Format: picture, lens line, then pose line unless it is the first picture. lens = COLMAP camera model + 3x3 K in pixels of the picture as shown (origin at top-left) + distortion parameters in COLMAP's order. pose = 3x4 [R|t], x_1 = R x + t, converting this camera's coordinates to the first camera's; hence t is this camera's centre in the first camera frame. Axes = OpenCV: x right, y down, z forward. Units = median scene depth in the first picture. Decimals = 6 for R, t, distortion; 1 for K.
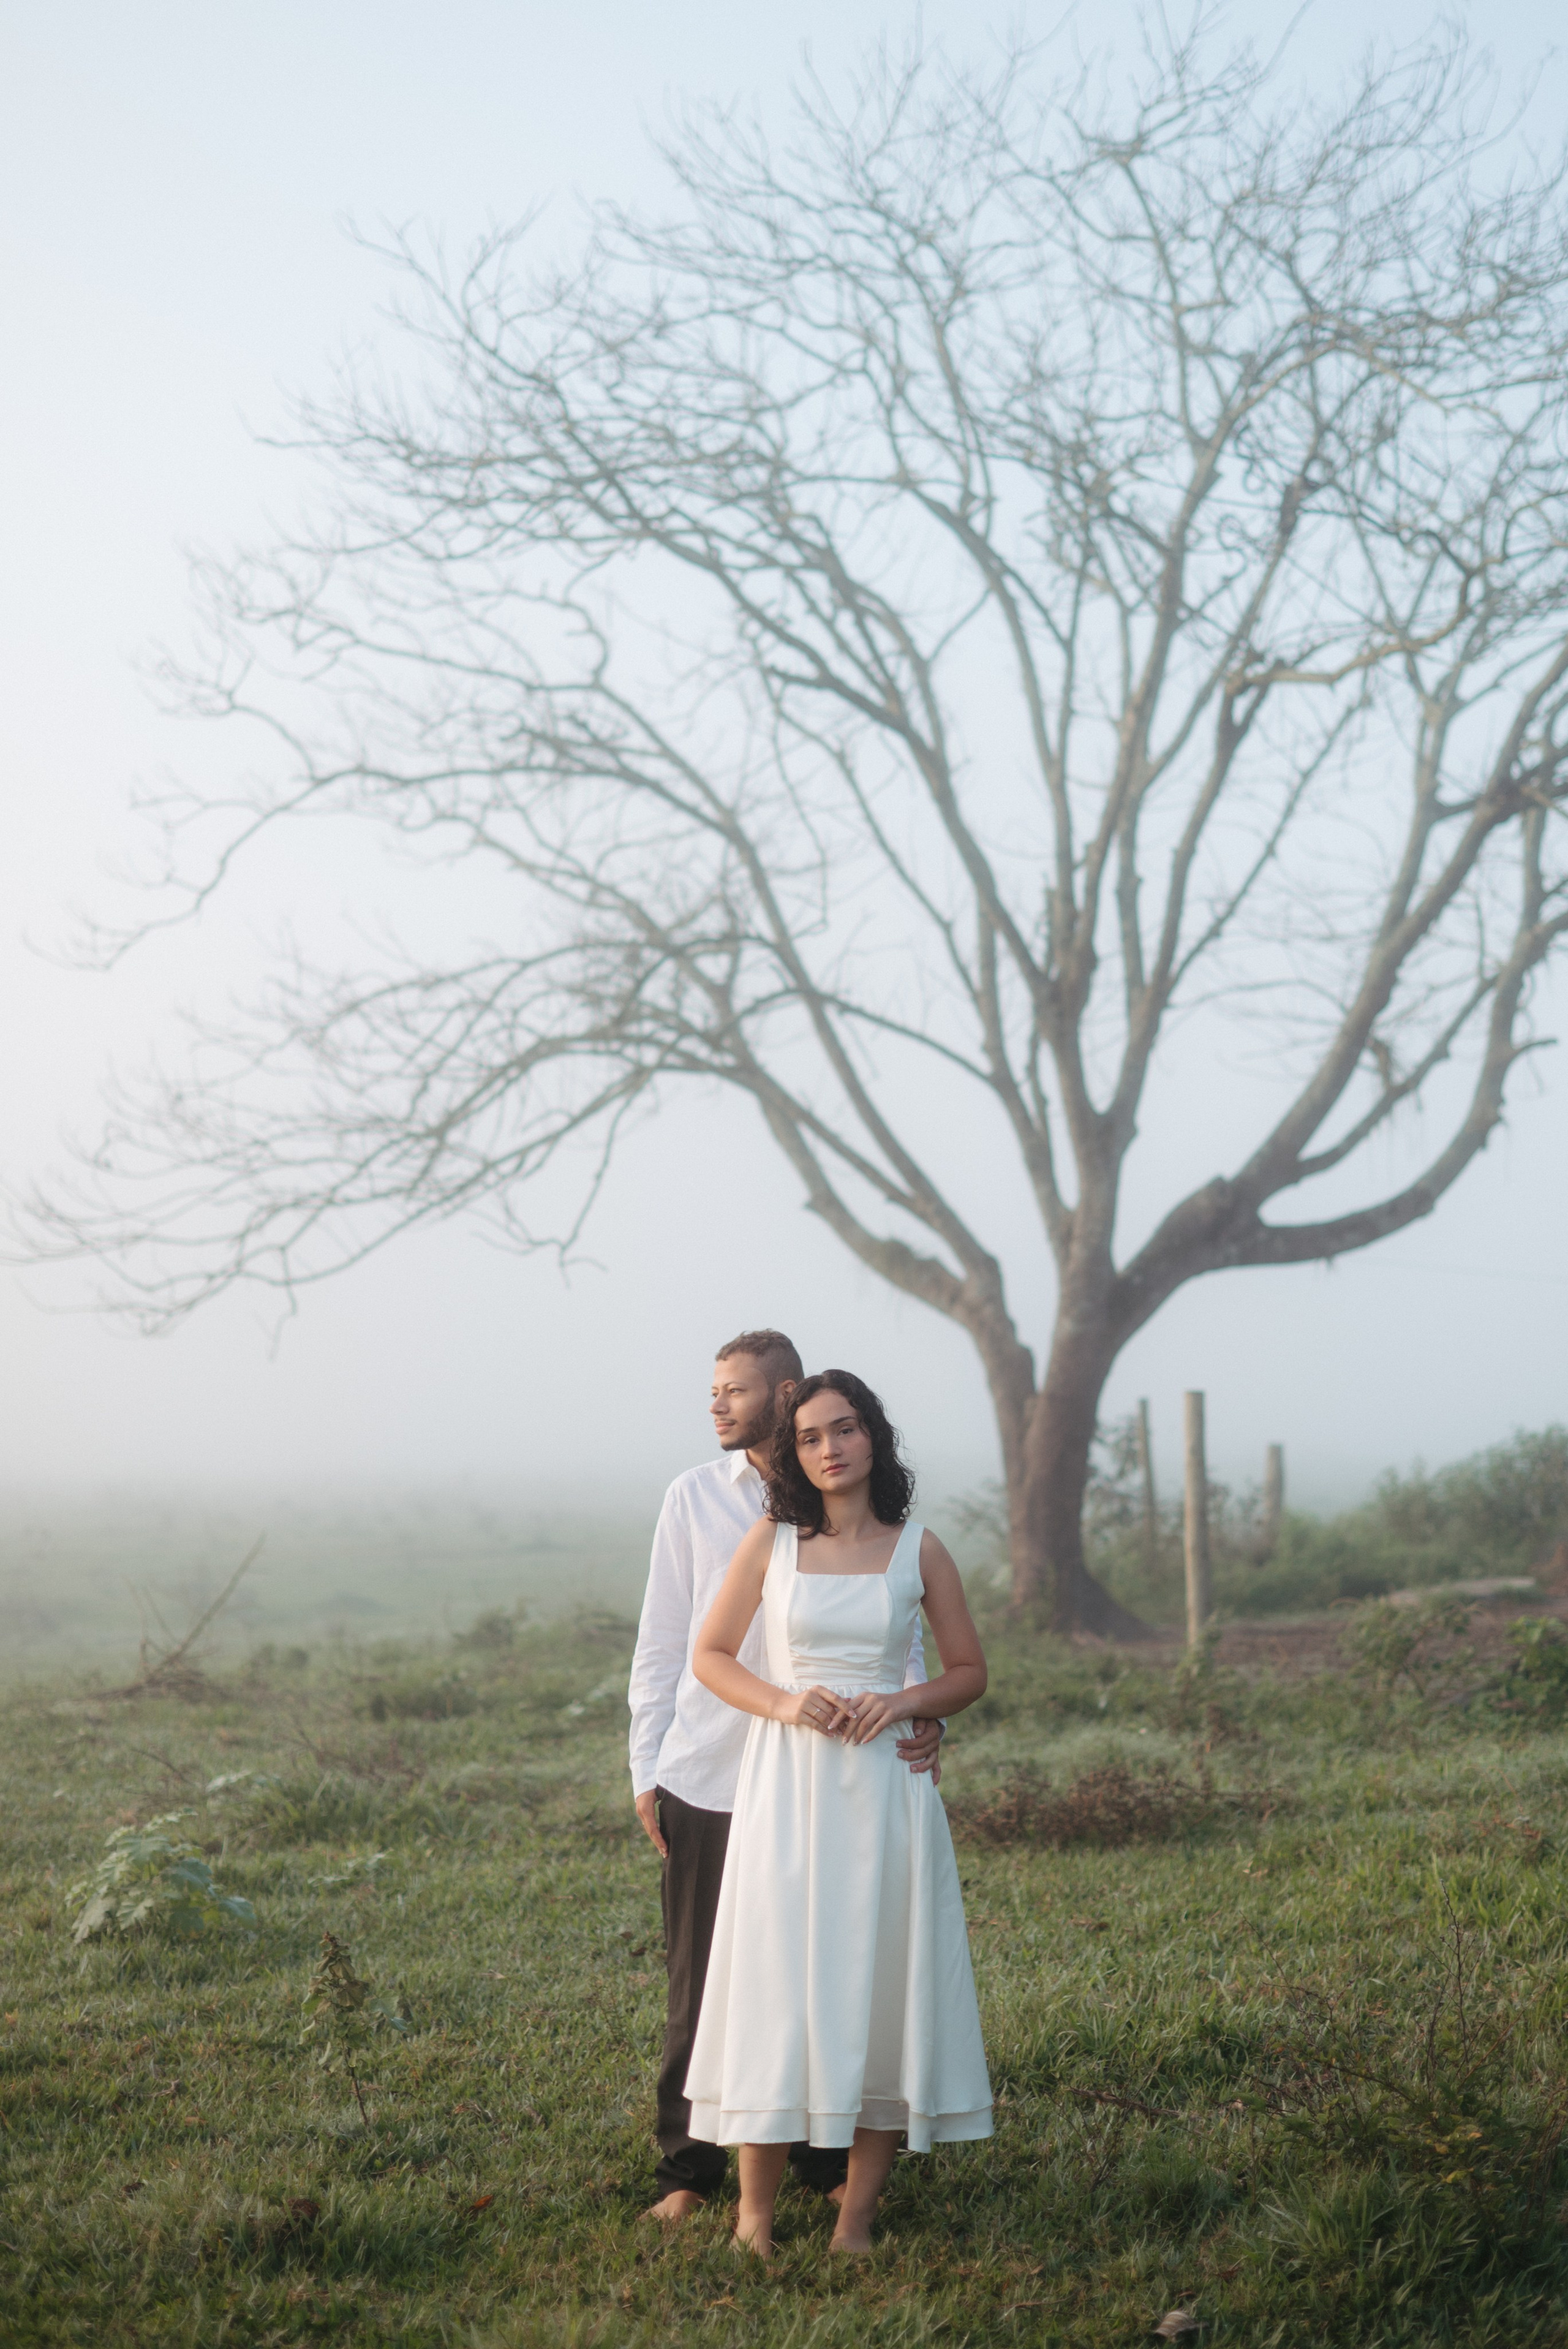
lens RADIAL K [[3338.9, 0, 832.1], [0, 3338.9, 1134.7], [0, 0, 1]] dist [0.017543, -0.097480]
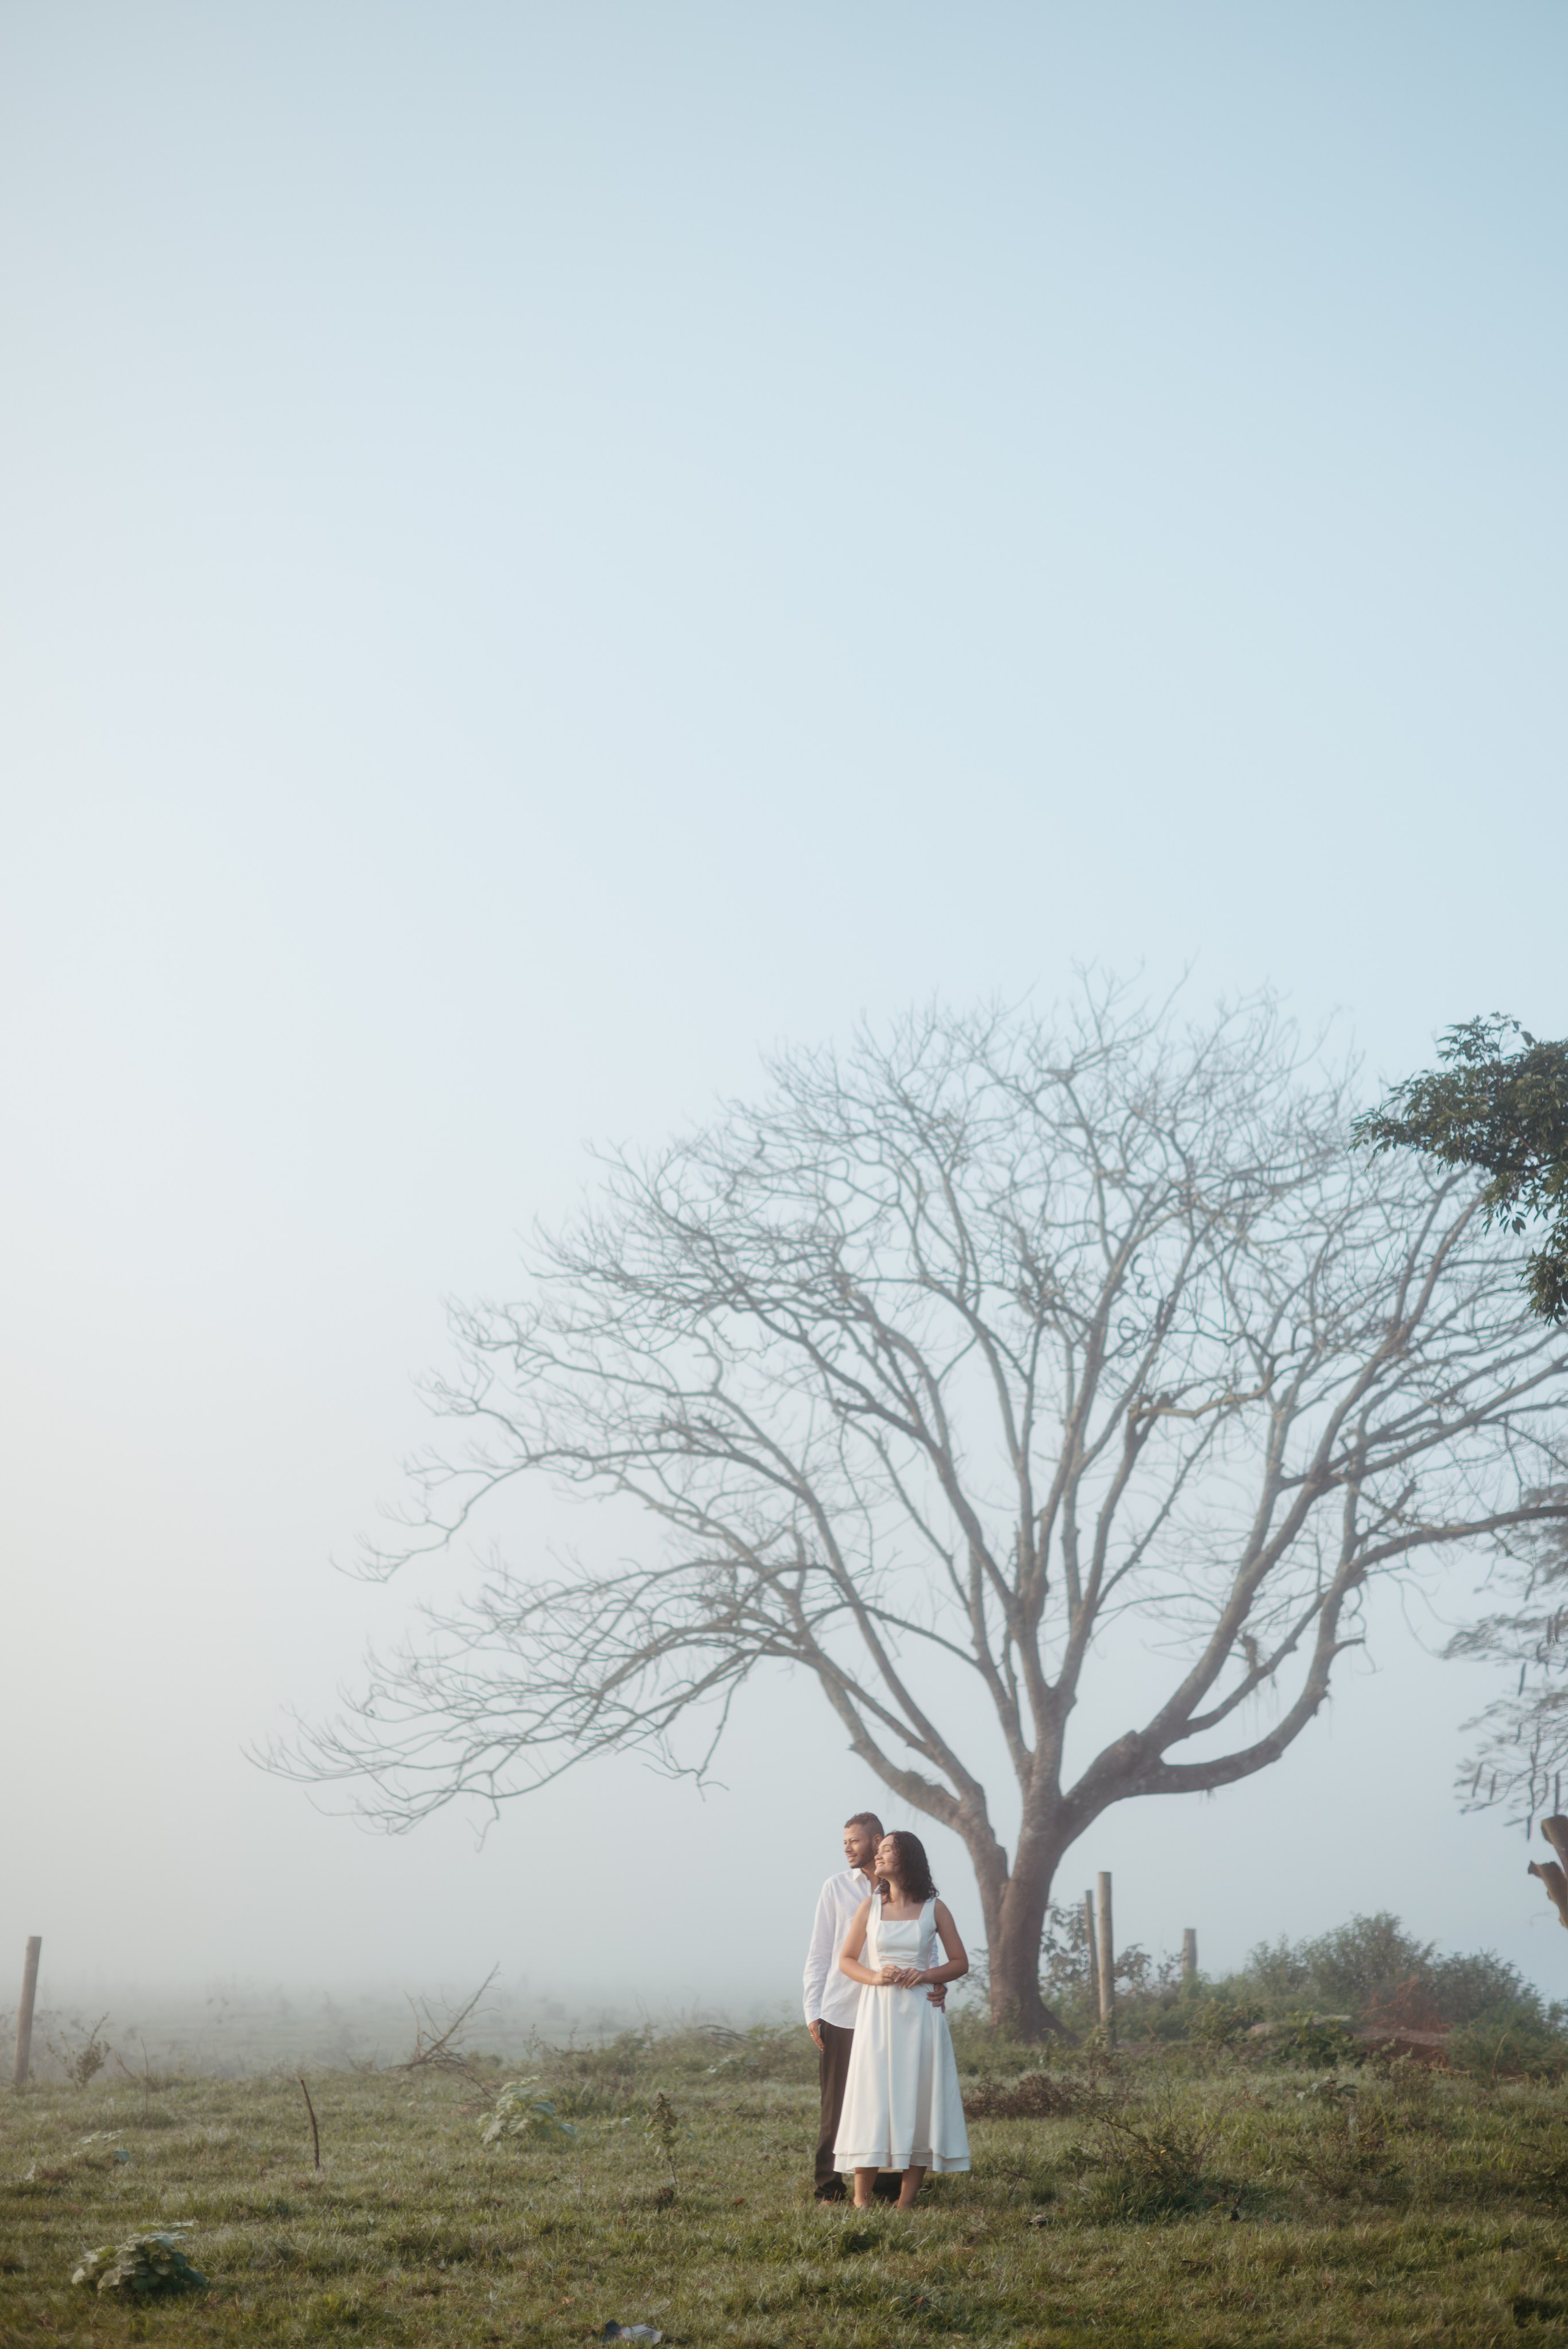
lens RADIAL K [[3376.7, 0, 810.5], [0, 3376.7, 1203.2], [0, 0, 1]] dist [0.012196, -0.047152]
pose [[0.999912, 0.011023, -0.007423, -0.018010], [-0.011919, 0.990896, -0.134102, -0.016997], [0.005878, 0.134179, 0.990940, -0.515396]]
